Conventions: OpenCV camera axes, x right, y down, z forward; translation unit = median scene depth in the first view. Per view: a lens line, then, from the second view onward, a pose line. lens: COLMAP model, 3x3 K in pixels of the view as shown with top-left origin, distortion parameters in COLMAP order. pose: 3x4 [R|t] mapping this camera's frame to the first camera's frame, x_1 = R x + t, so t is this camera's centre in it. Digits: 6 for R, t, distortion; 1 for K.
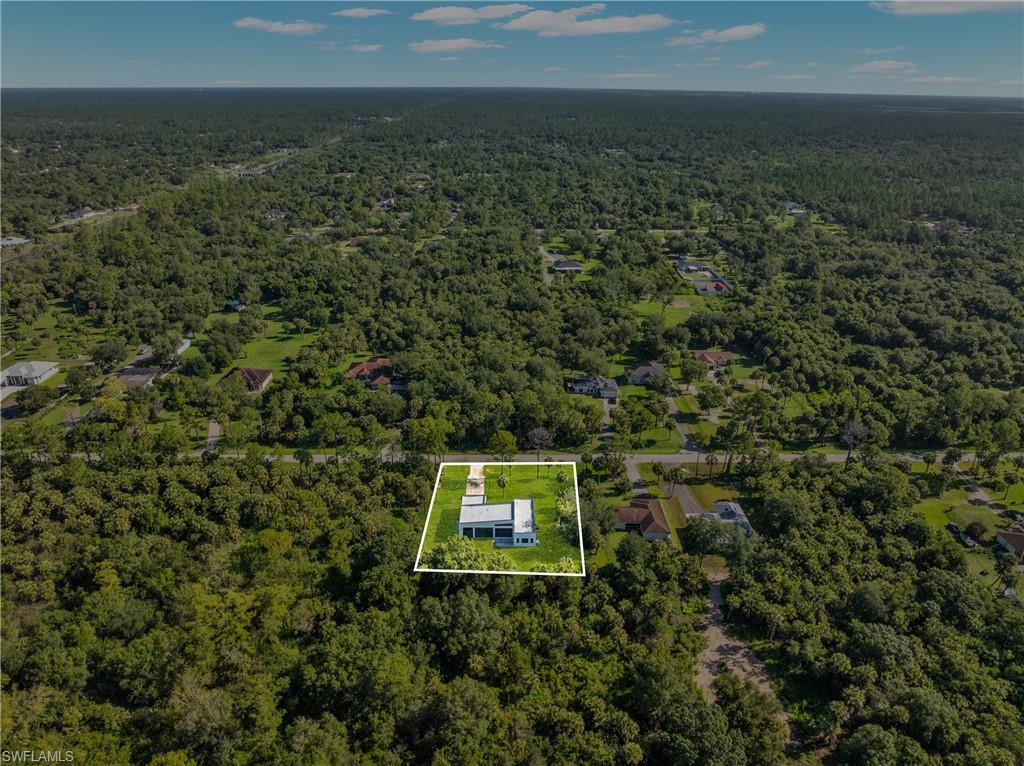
lens RADIAL K [[725.8, 0, 516.8], [0, 725.8, 384.5], [0, 0, 1]] dist [-0.040093, -0.008493]
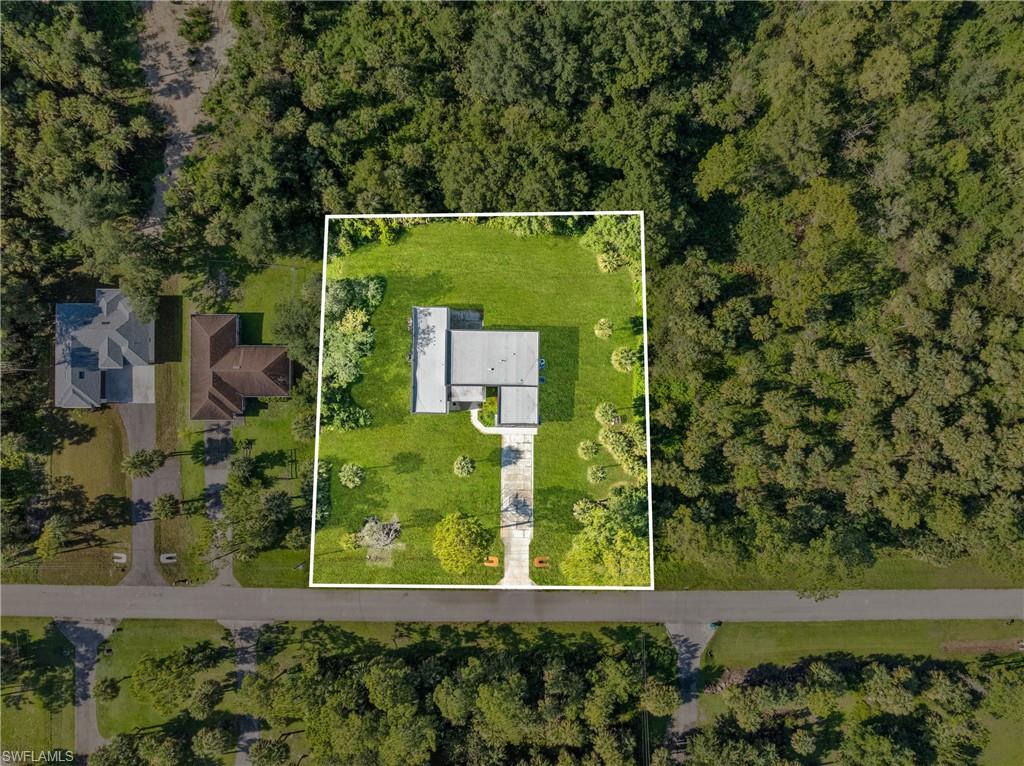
lens RADIAL K [[725.8, 0, 515.5], [0, 725.8, 379.0], [0, 0, 1]] dist [-0.040093, -0.008493]
pose [[-0.999428, -0.025334, -0.022410, -0.046657], [-0.010928, -0.385144, 0.922792, -0.366114], [-0.032009, 0.922509, 0.384647, 0.776668]]
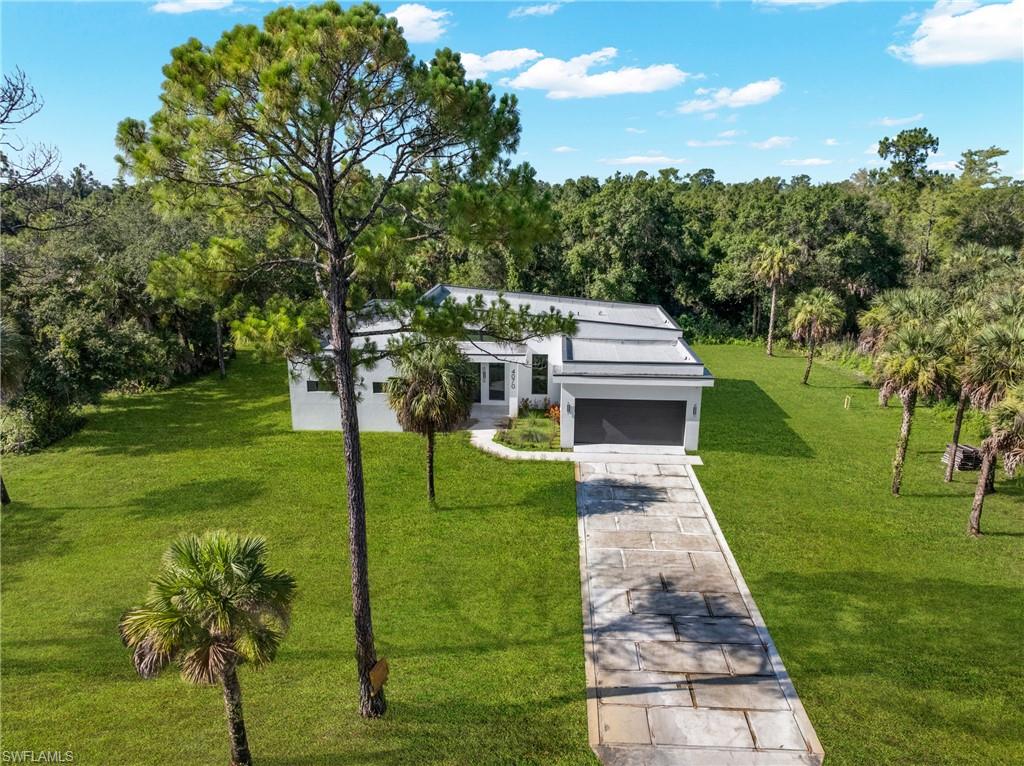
lens RADIAL K [[725.8, 0, 508.1], [0, 725.8, 380.4], [0, 0, 1]] dist [-0.040093, -0.008493]
pose [[-0.996600, -0.029720, 0.076840, -0.046601], [0.023694, 0.789873, 0.612813, 0.056444], [-0.078907, 0.612550, -0.786483, 1.172968]]
